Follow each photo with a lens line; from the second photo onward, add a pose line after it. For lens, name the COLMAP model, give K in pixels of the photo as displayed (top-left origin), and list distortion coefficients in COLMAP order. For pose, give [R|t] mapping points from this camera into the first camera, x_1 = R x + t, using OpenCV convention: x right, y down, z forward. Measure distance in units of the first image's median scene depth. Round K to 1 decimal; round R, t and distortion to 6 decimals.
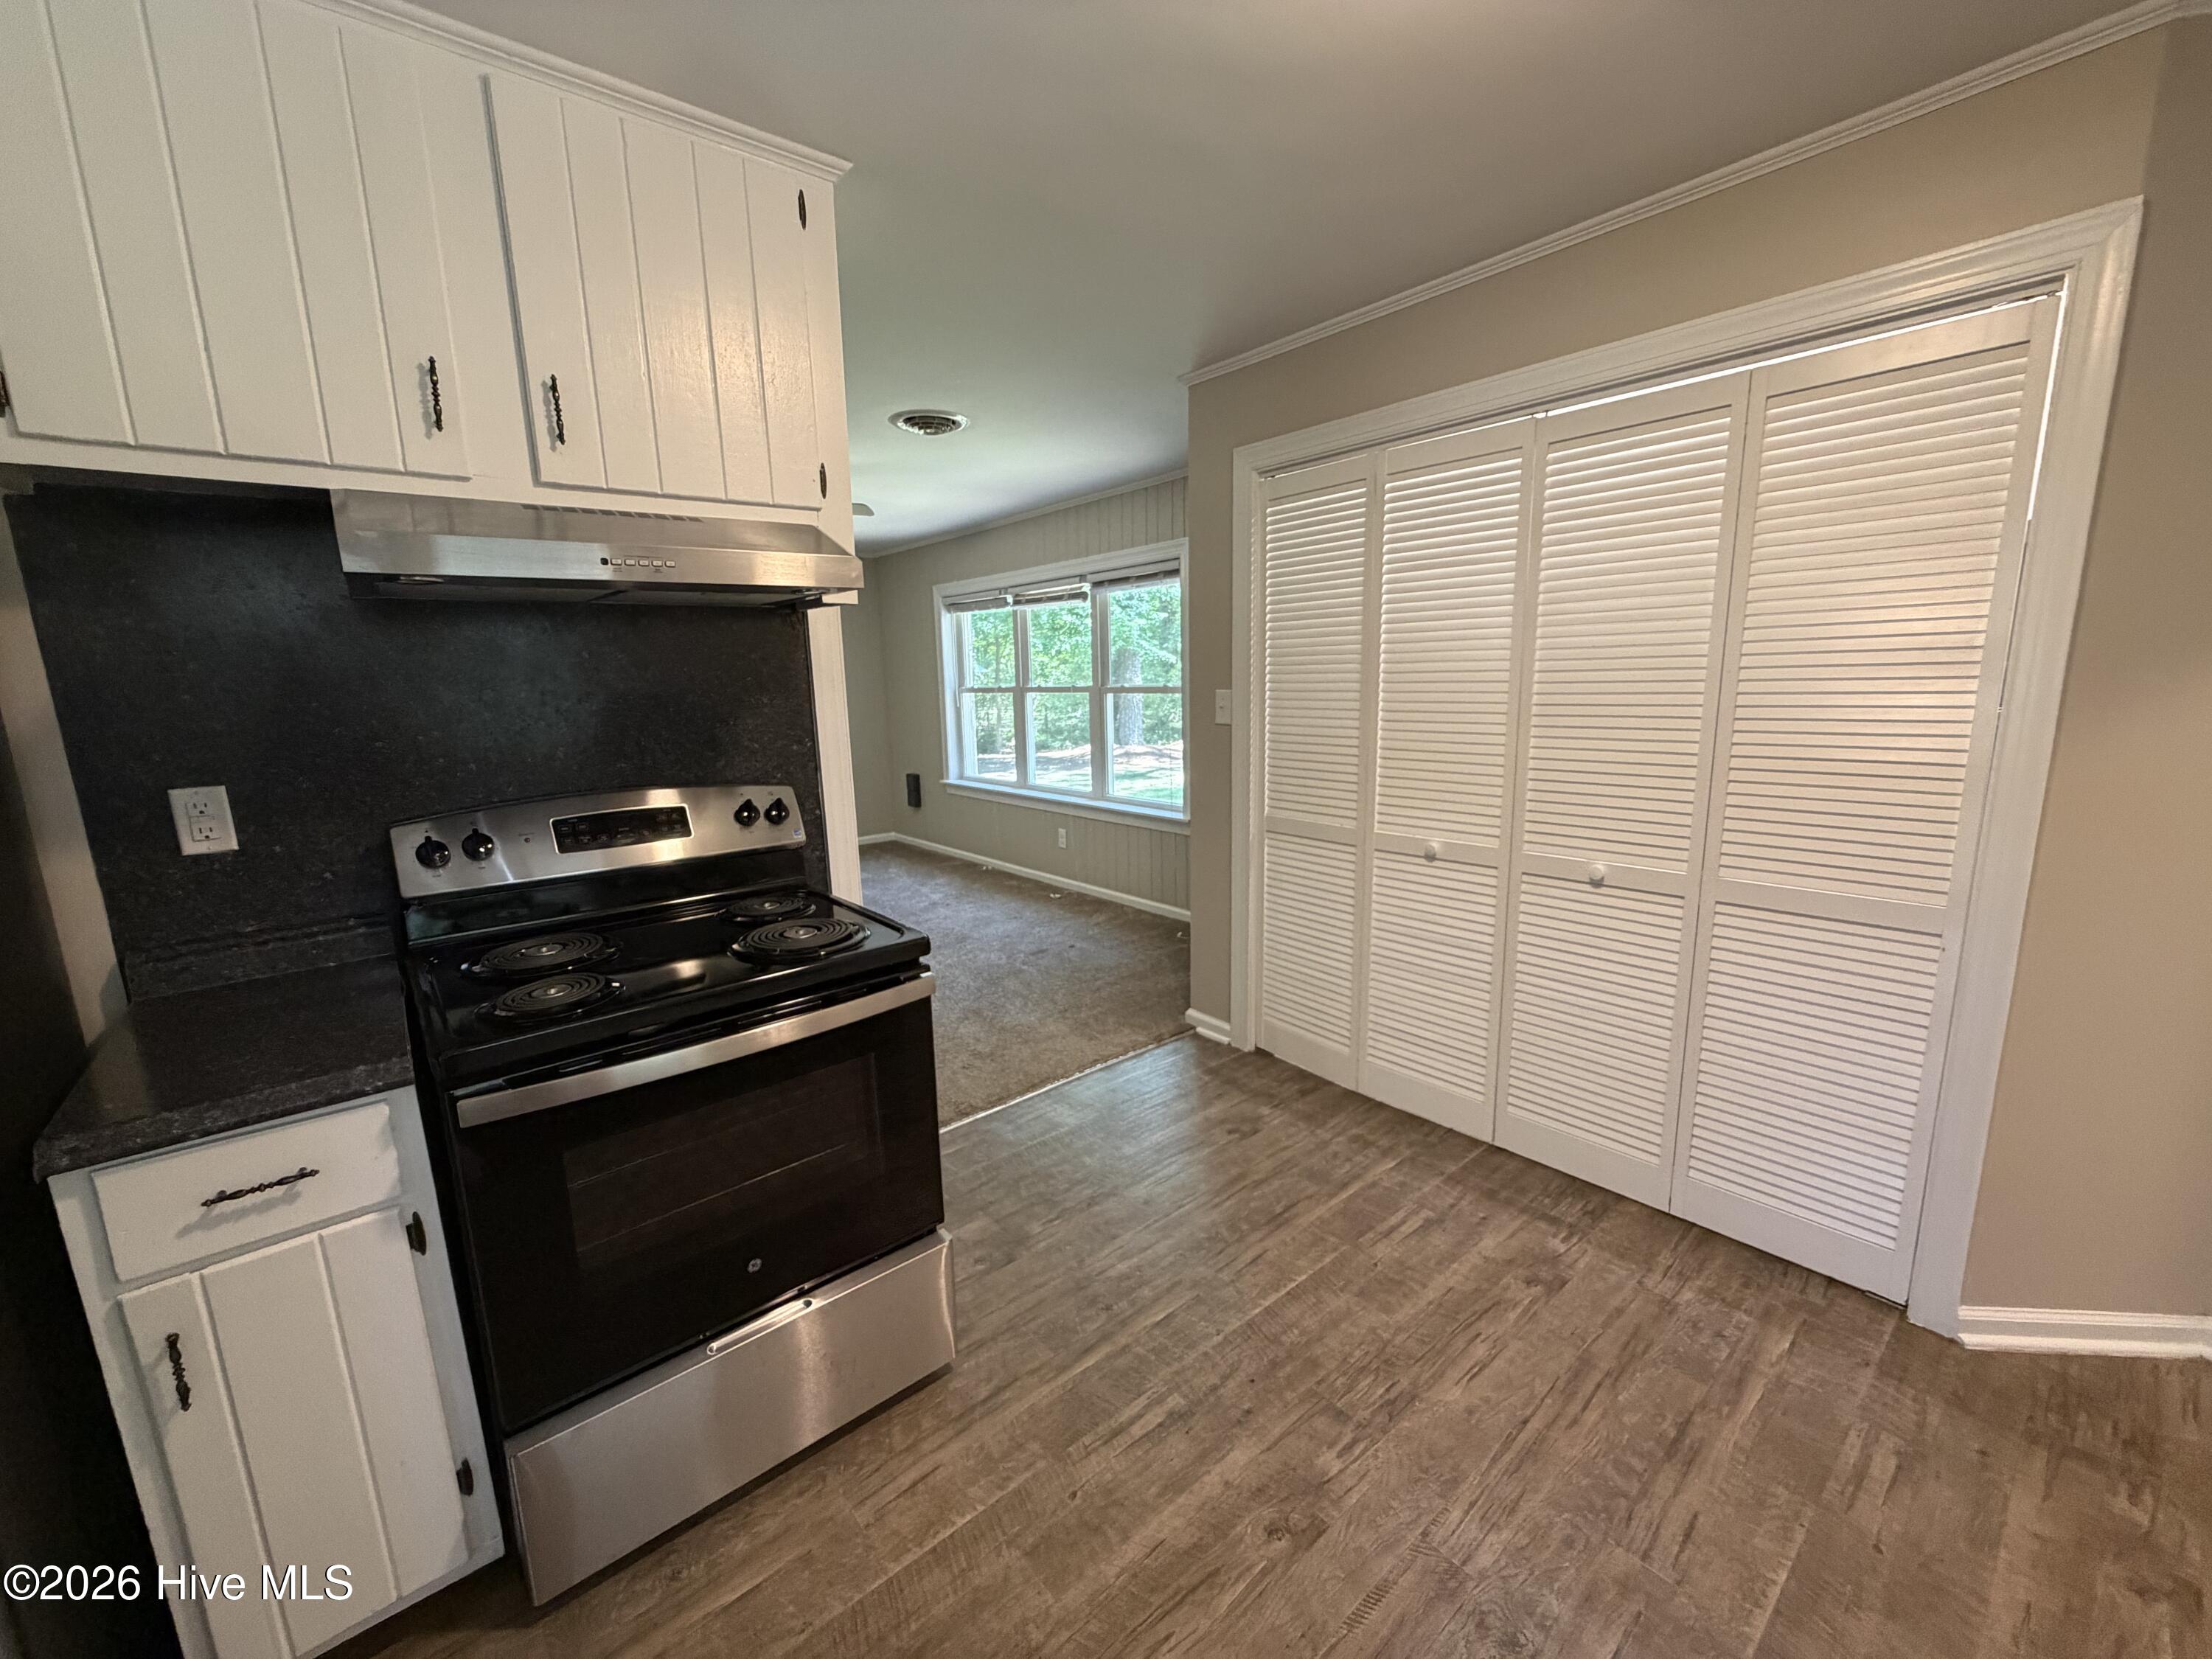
lens RADIAL K [[881.1, 0, 1106.0], [0, 881.1, 829.5], [0, 0, 1]] dist [-0.000141, 0.000091]
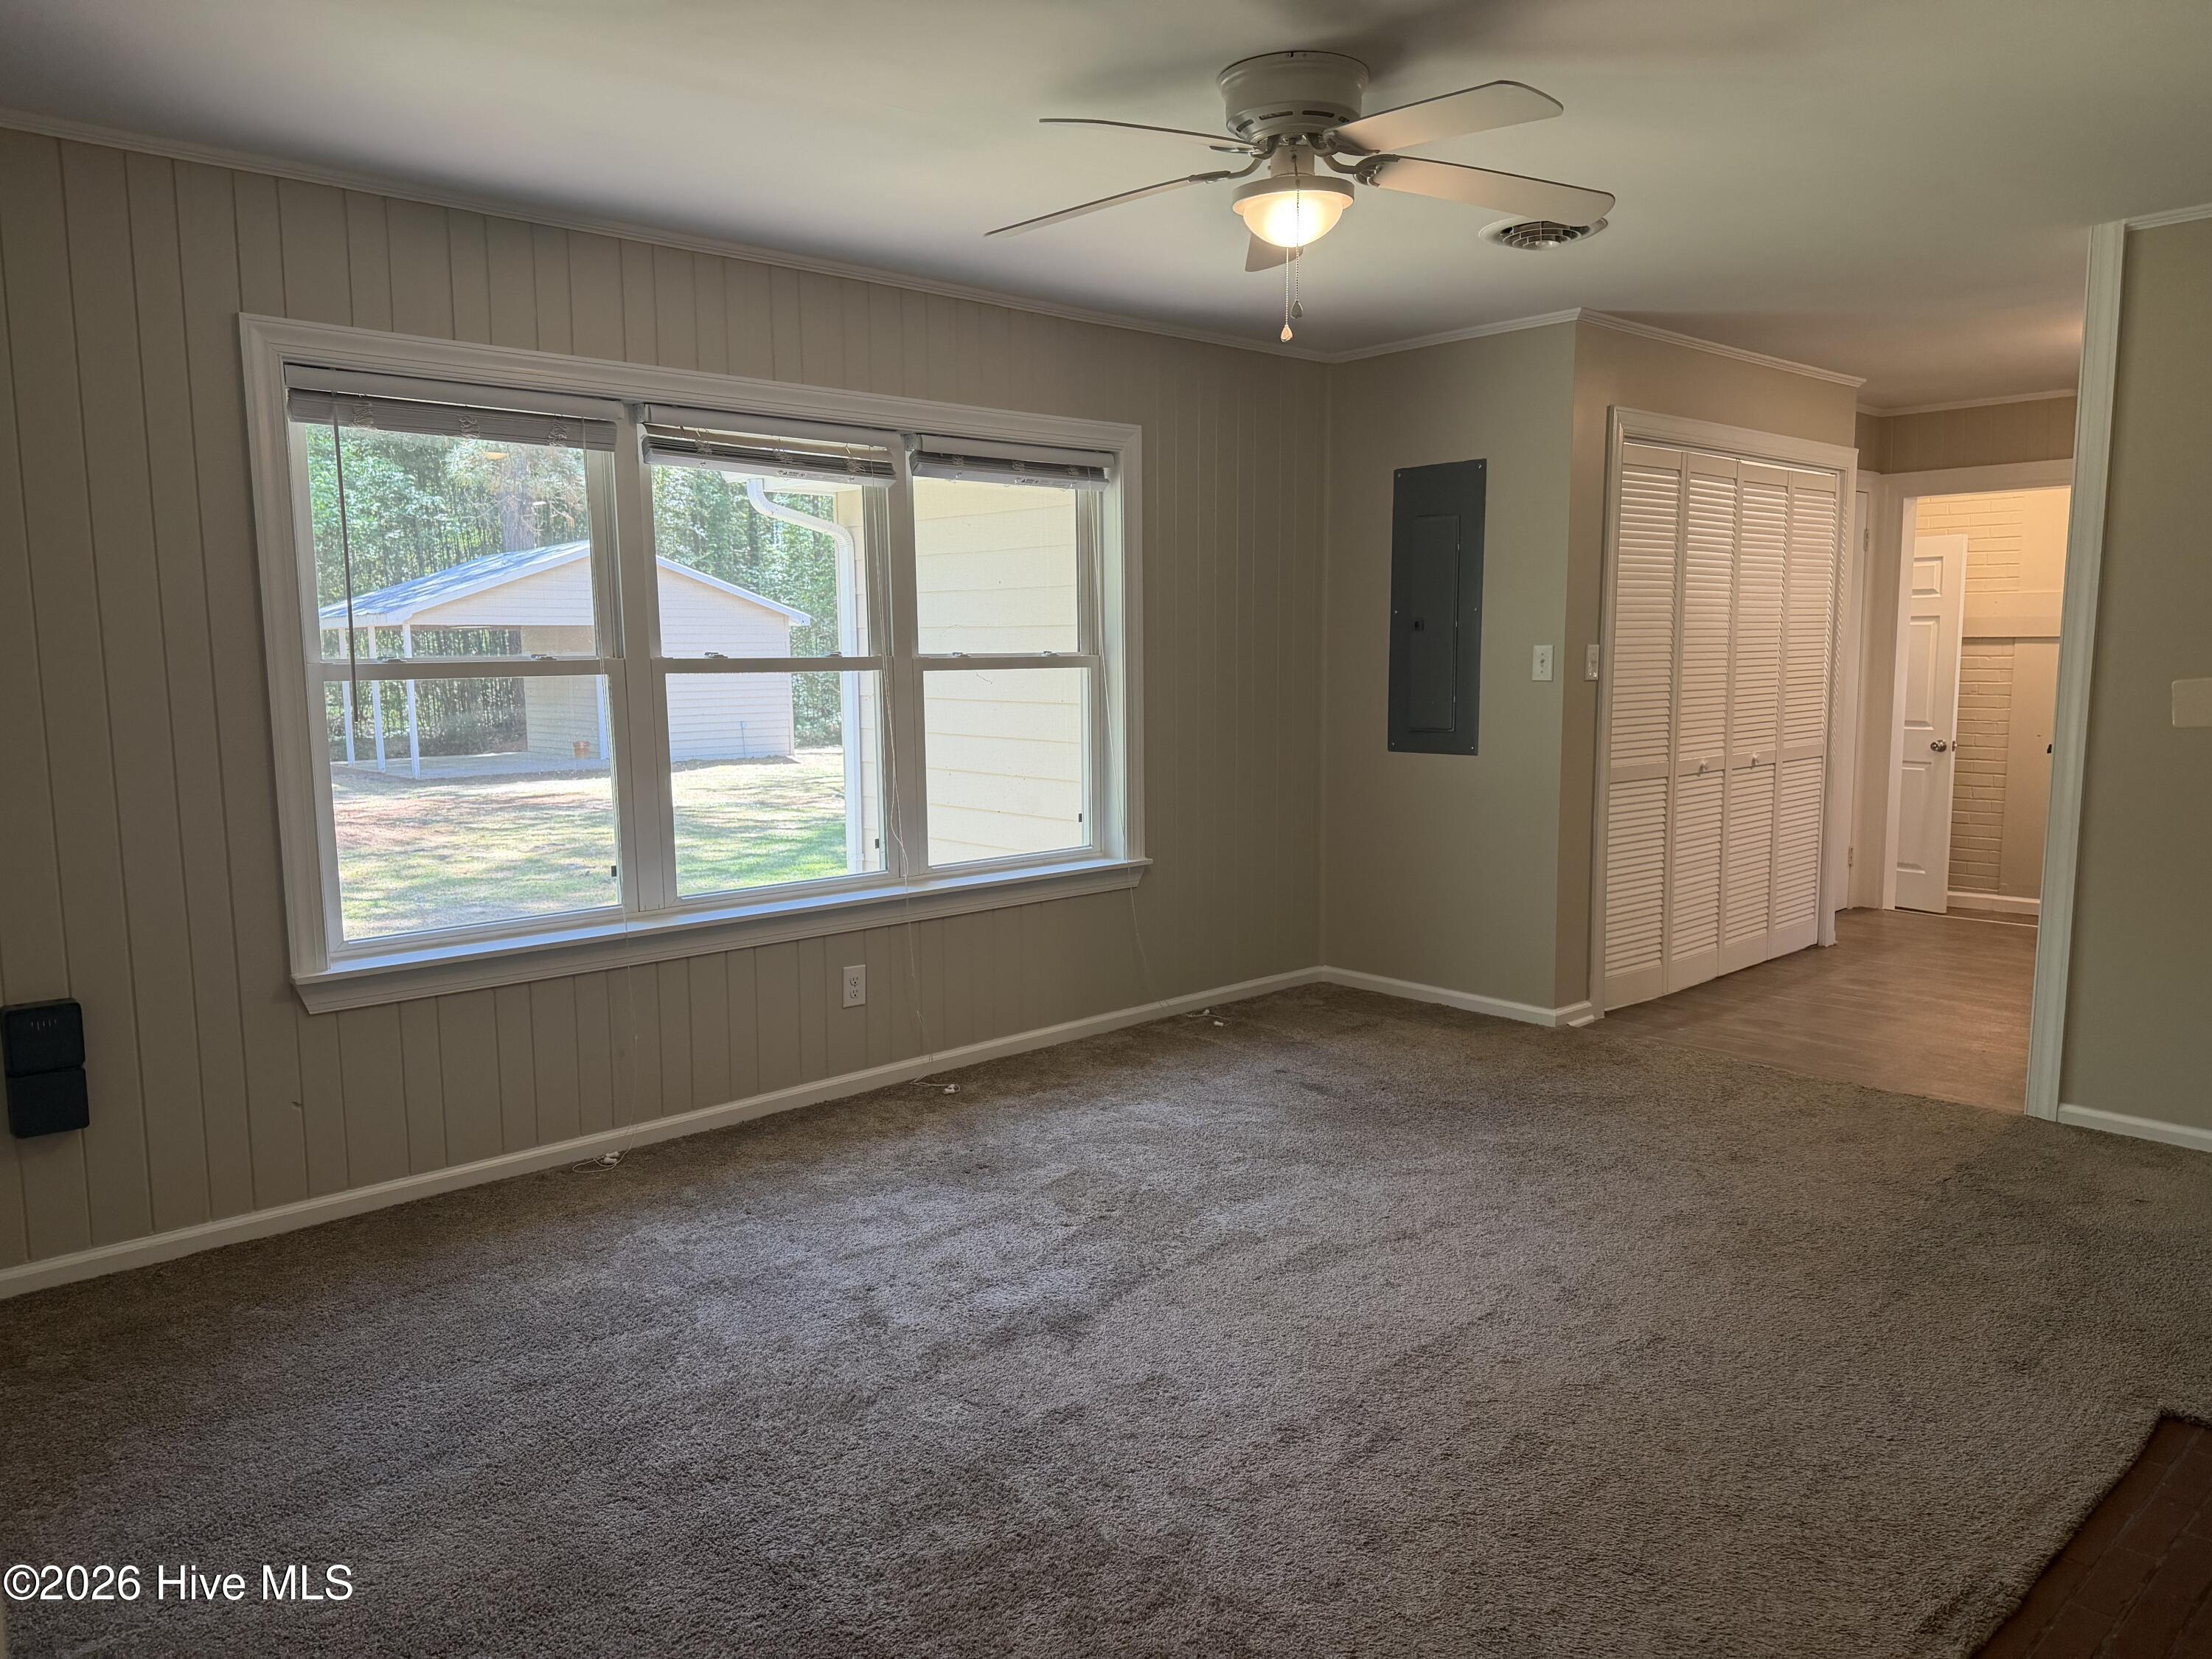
lens RADIAL K [[1527.1, 0, 1106.0], [0, 1527.1, 829.5], [0, 0, 1]] dist [0.006953, 0.001271]
pose [[-0.059468, -0.099009, 0.993308, -0.880355], [0.188295, 0.976093, 0.108566, -0.141547], [-0.980311, 0.193491, -0.039403, 0.949074]]
